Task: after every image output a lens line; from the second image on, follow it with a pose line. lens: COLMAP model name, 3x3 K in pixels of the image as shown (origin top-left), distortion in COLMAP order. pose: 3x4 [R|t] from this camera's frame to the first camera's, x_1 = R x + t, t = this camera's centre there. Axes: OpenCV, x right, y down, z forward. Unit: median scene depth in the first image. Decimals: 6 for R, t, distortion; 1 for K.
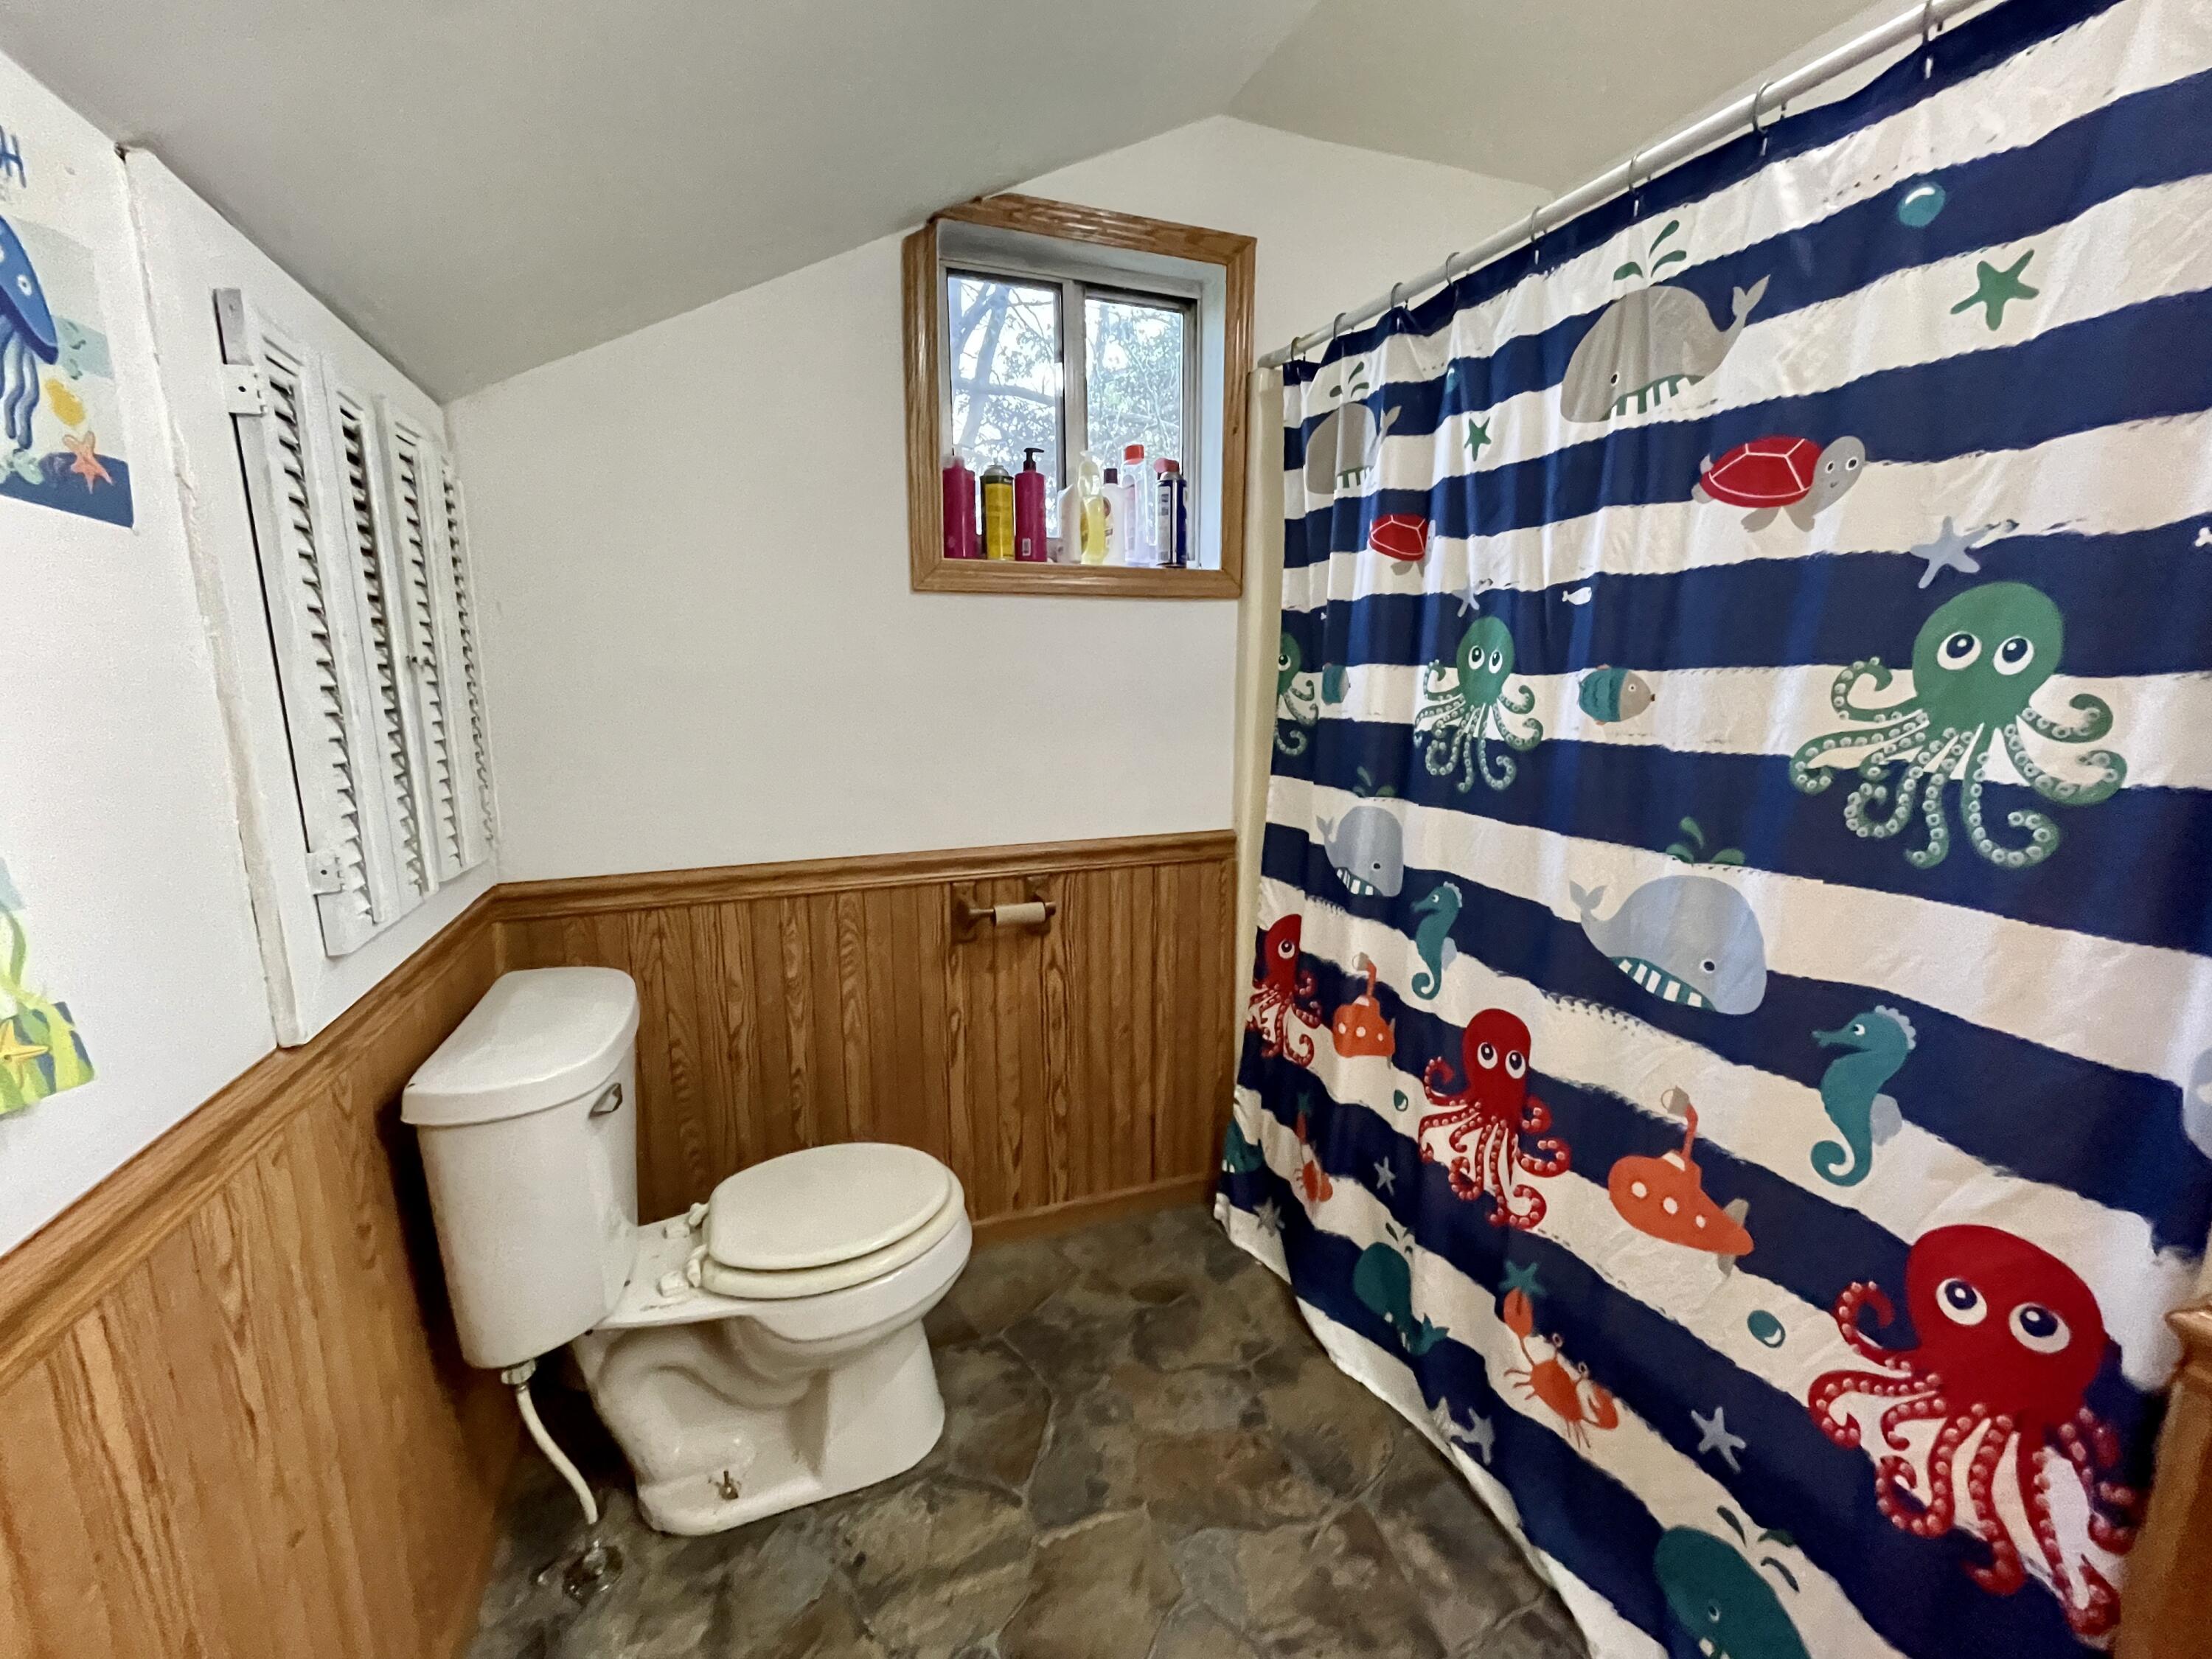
lens RADIAL K [[899.3, 0, 1099.1], [0, 899.3, 829.6], [0, 0, 1]] dist [-0.016164, 0.000846]
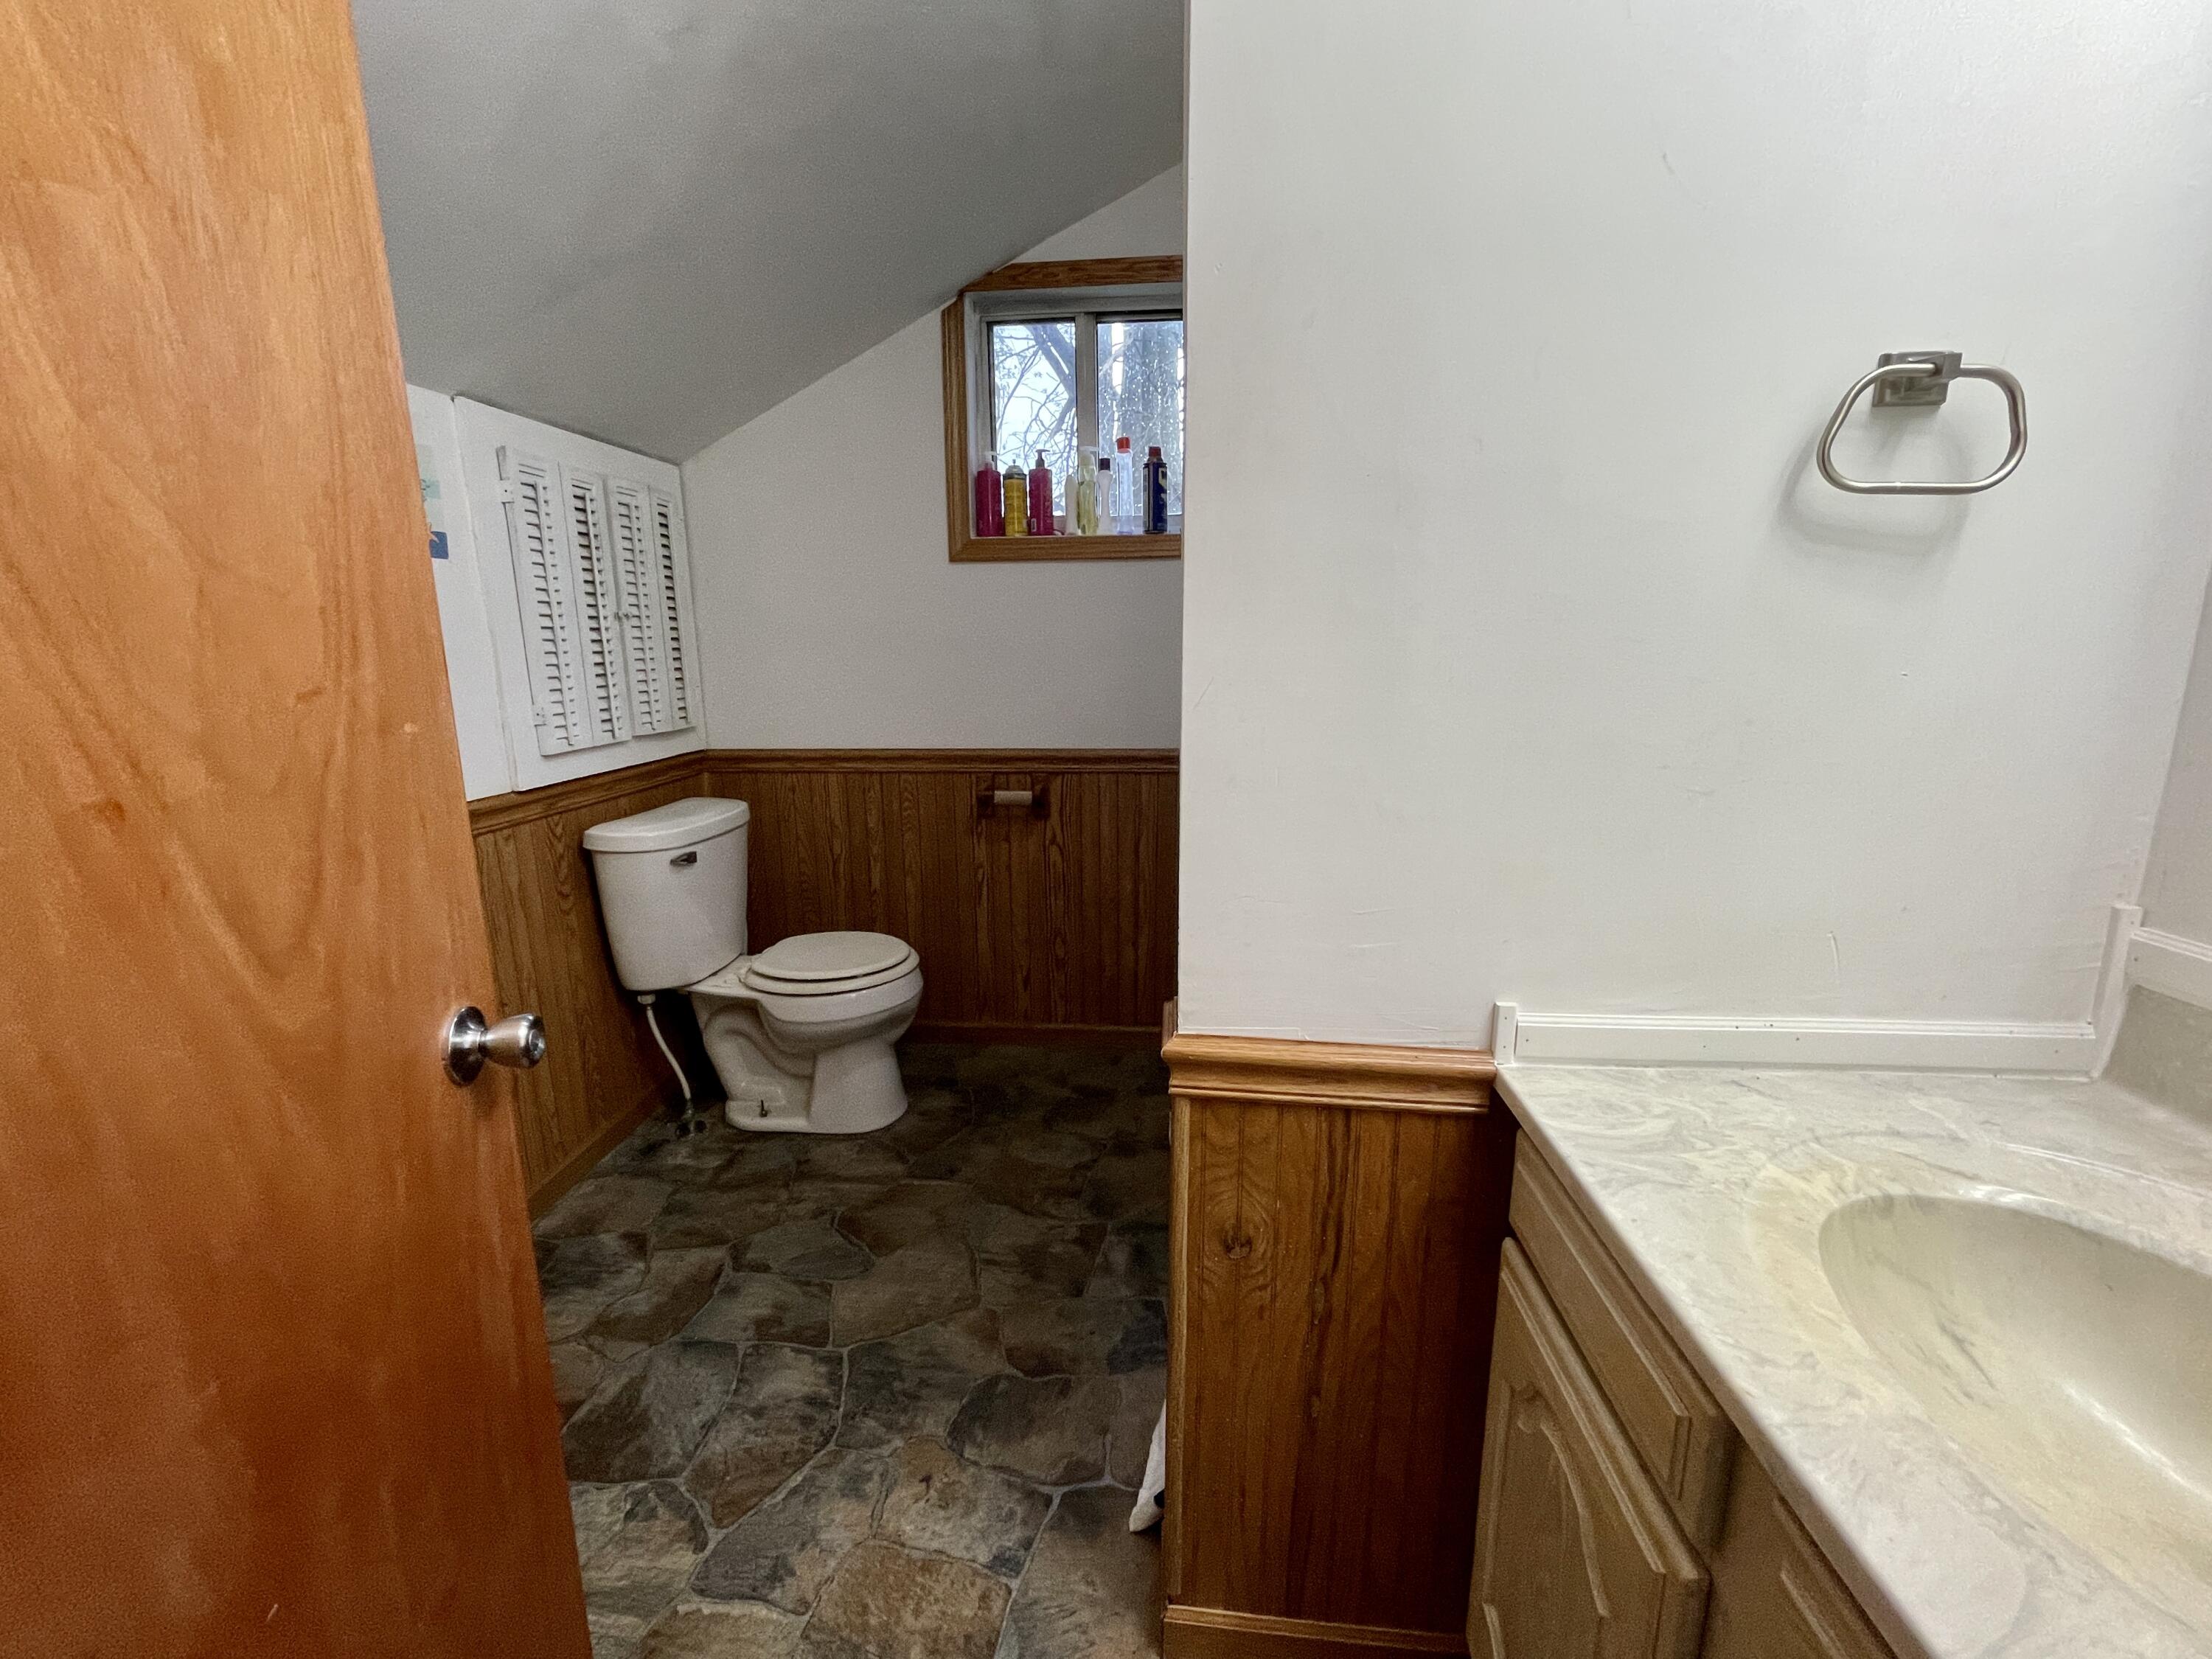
lens RADIAL K [[899.3, 0, 1109.8], [0, 899.3, 827.2], [0, 0, 1]] dist [-0.016164, 0.000846]
pose [[0.904902, 0.088784, -0.416257, 0.661698], [-0.067936, 0.995592, 0.064666, 0.042520], [0.420163, -0.030237, 0.906945, -0.194405]]
